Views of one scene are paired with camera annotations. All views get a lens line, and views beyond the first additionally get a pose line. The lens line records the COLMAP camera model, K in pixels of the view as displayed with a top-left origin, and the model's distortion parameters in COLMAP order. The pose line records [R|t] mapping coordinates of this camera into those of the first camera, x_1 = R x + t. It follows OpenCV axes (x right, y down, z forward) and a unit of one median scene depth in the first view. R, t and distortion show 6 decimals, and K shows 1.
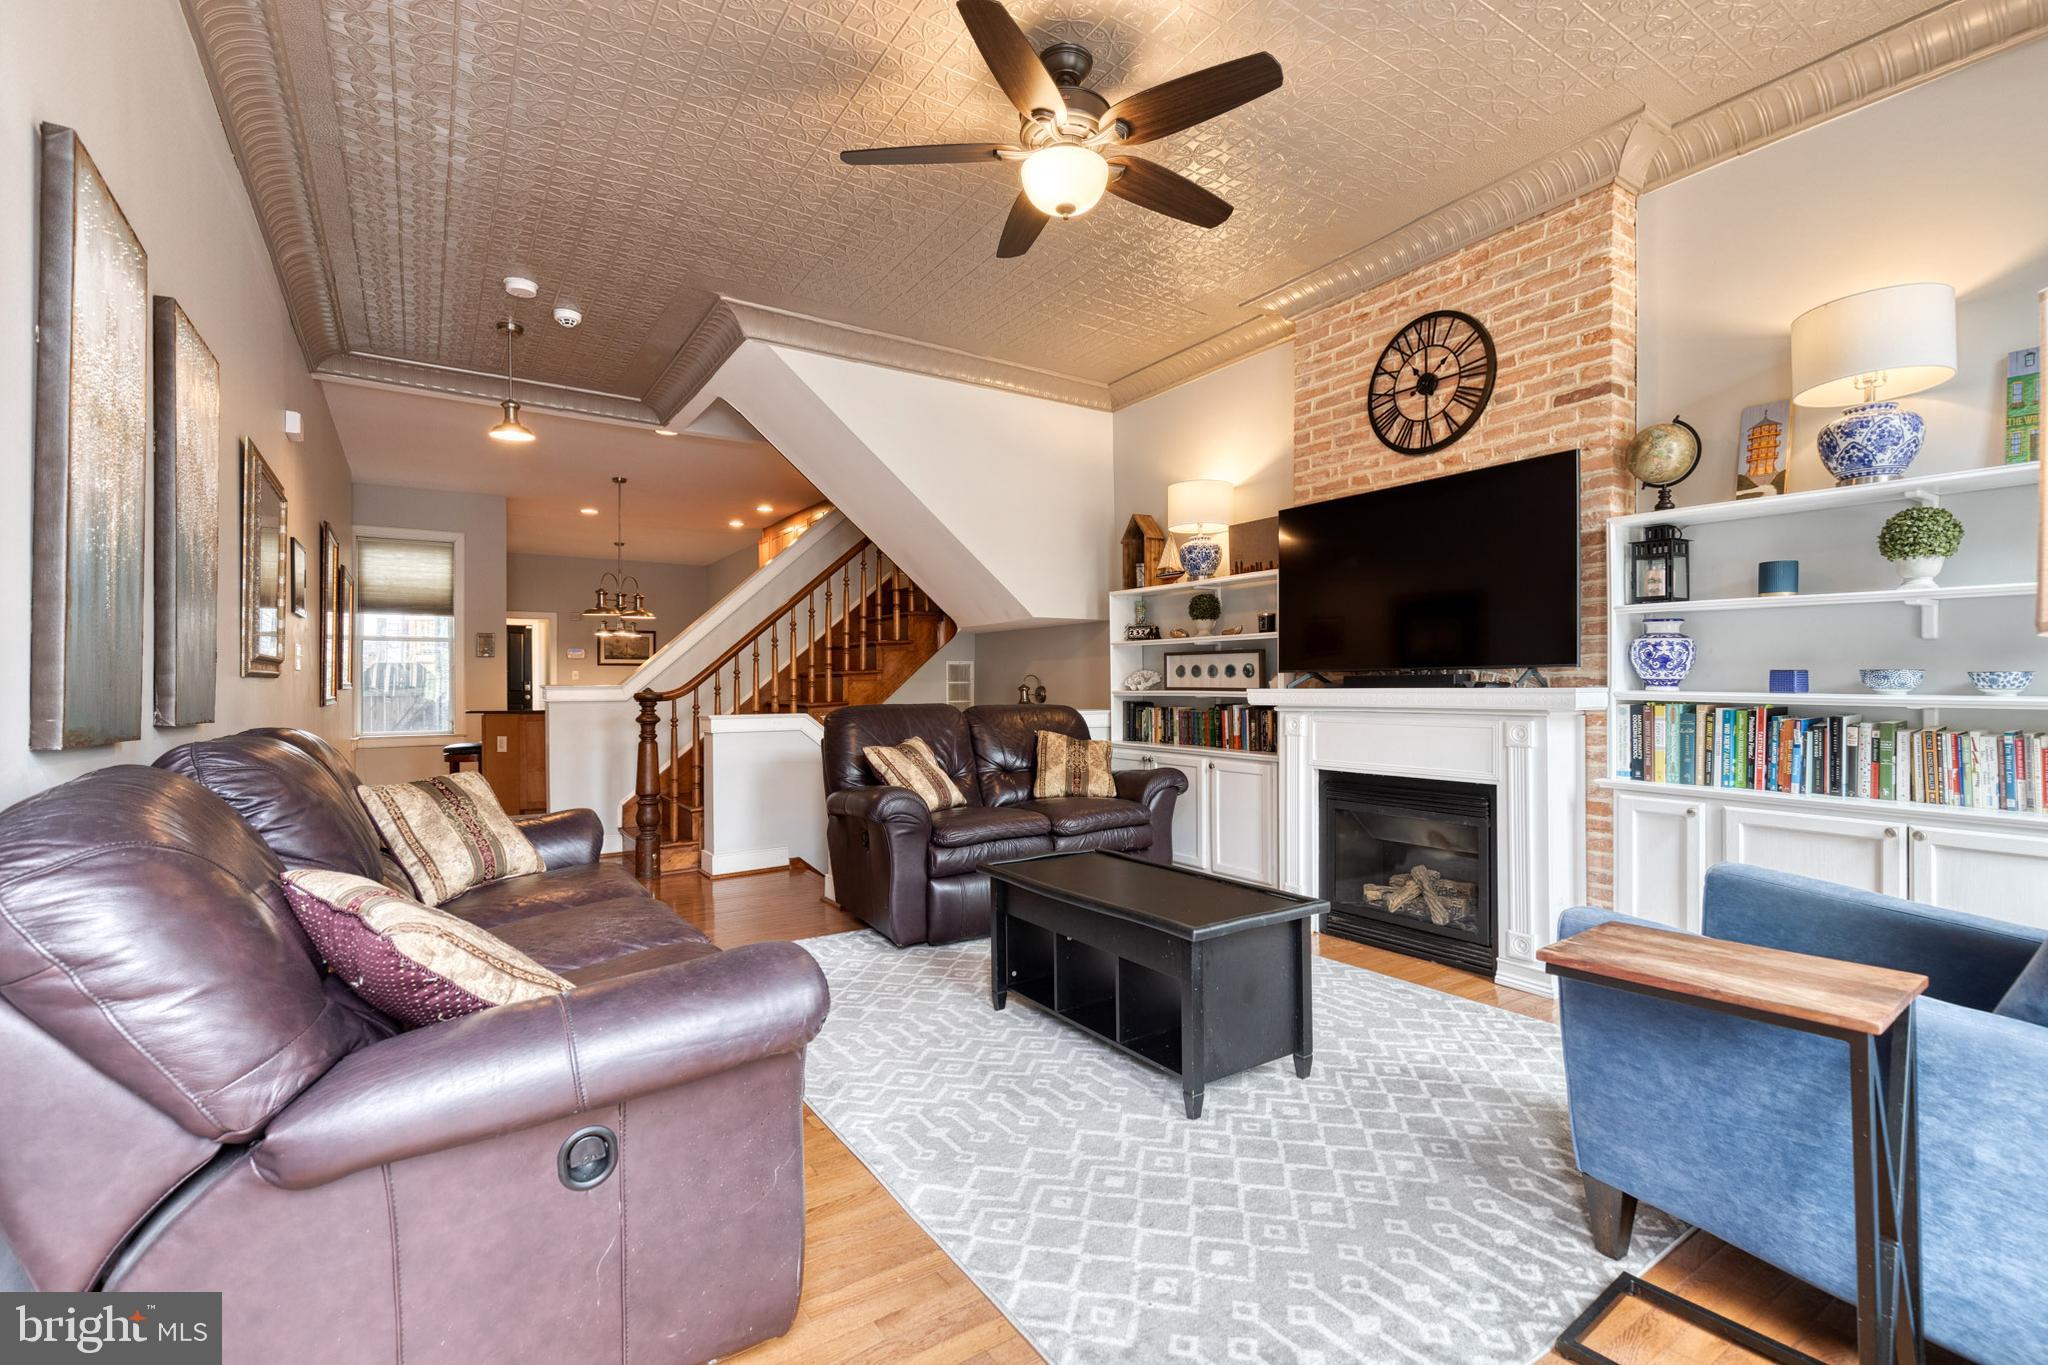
lens RADIAL K [[917.7, 0, 1047.6], [0, 917.7, 680.0], [0, 0, 1]] dist [0.010072, -0.003530]
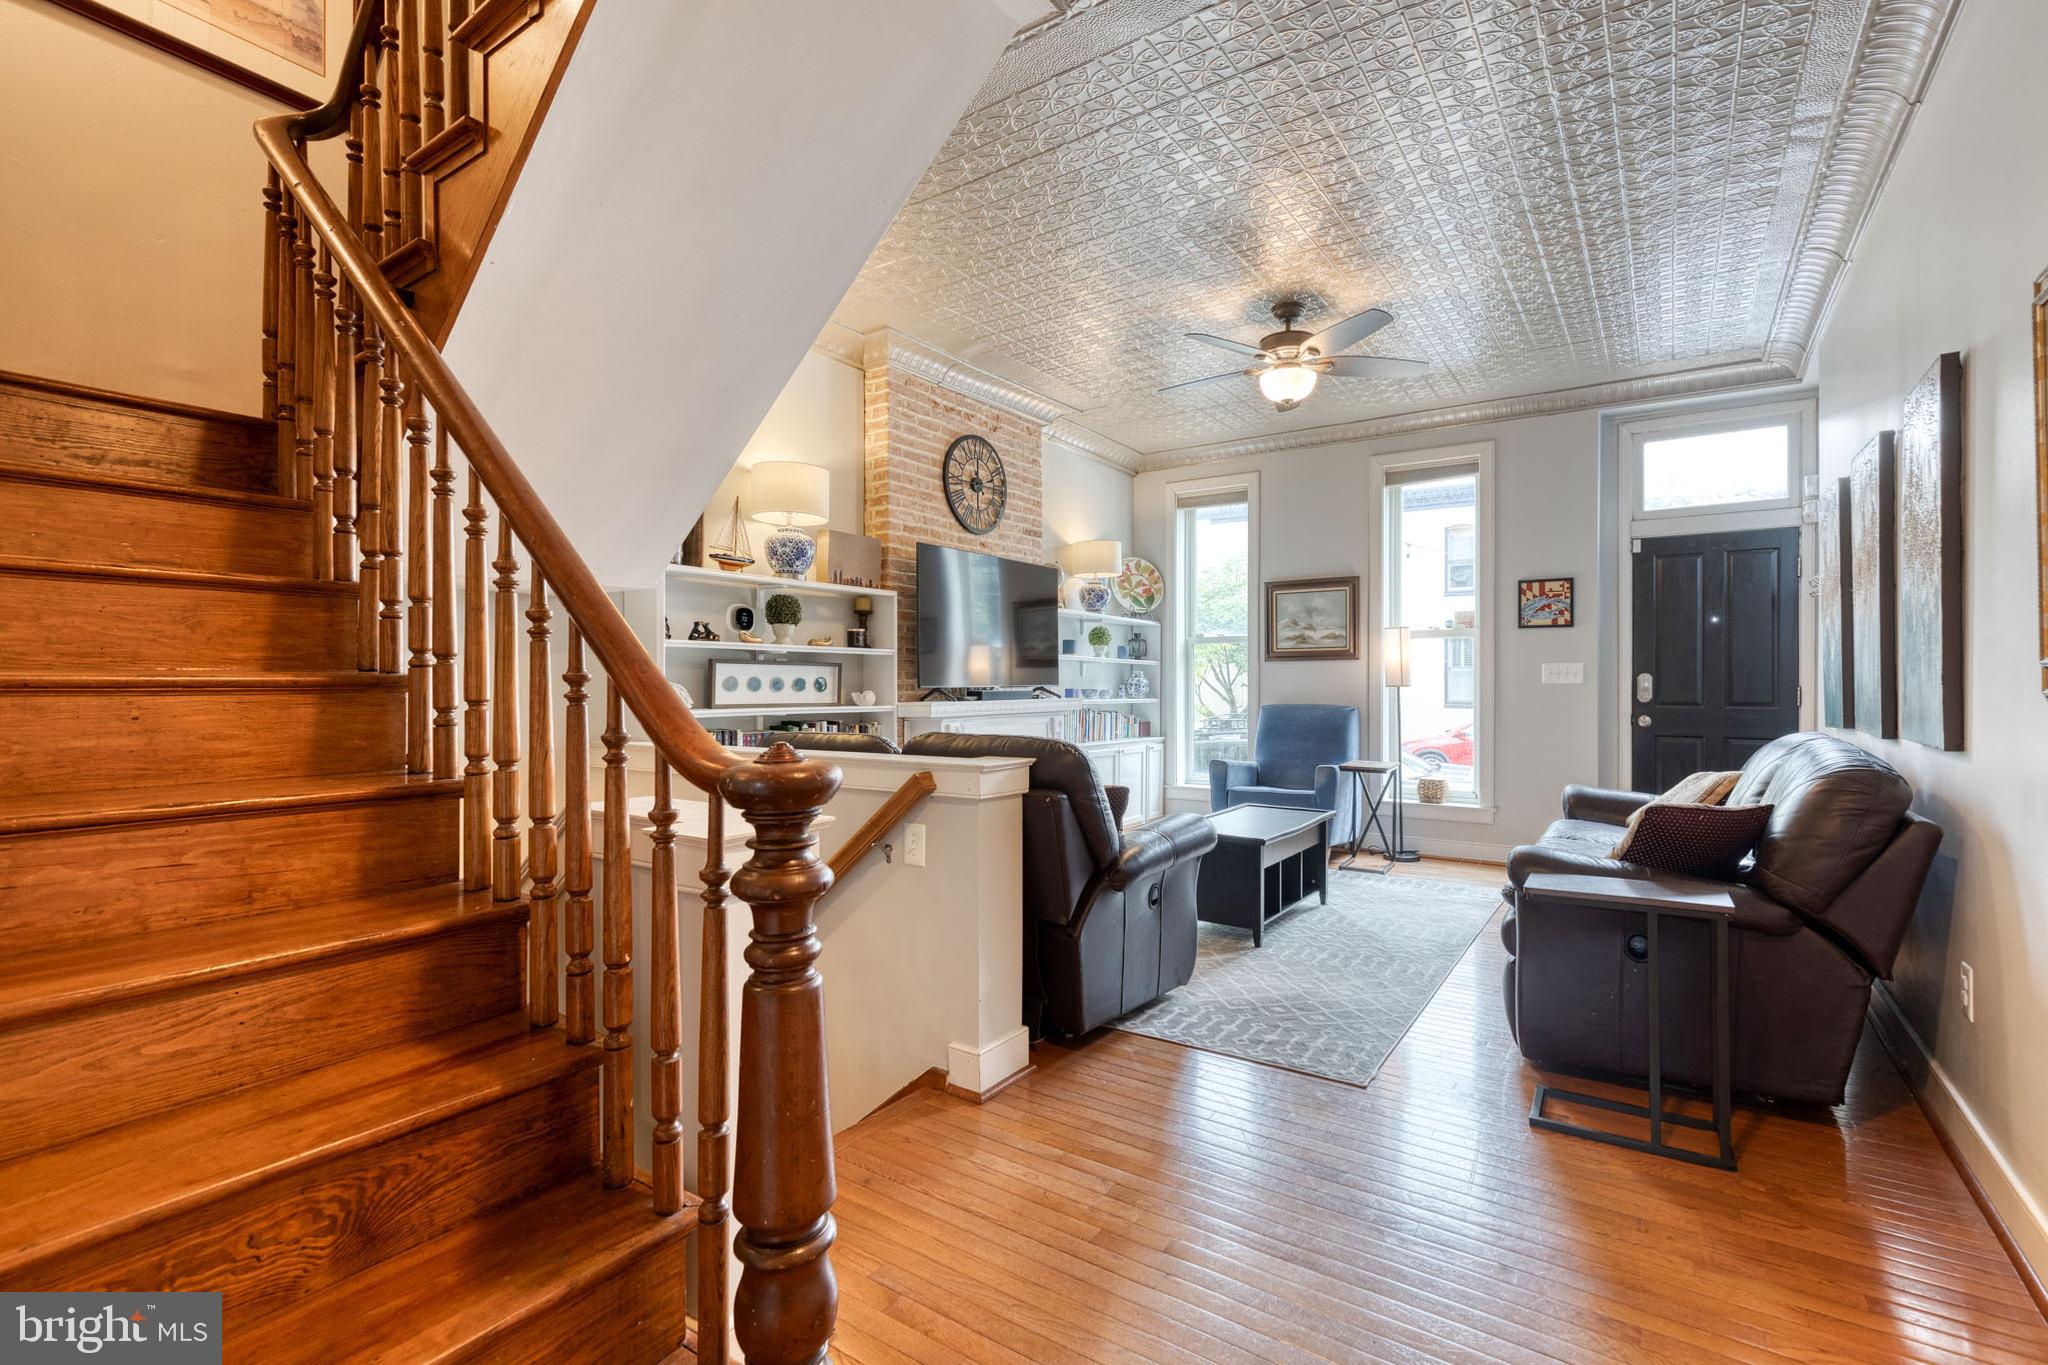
lens RADIAL K [[917.7, 0, 1047.6], [0, 917.7, 680.0], [0, 0, 1]] dist [0.010072, -0.003530]
pose [[-0.369468, 0.004807, 0.929231, -0.780578], [-0.005190, 0.999960, -0.007237, -0.009913], [-0.929229, -0.007496, -0.369428, 1.179598]]
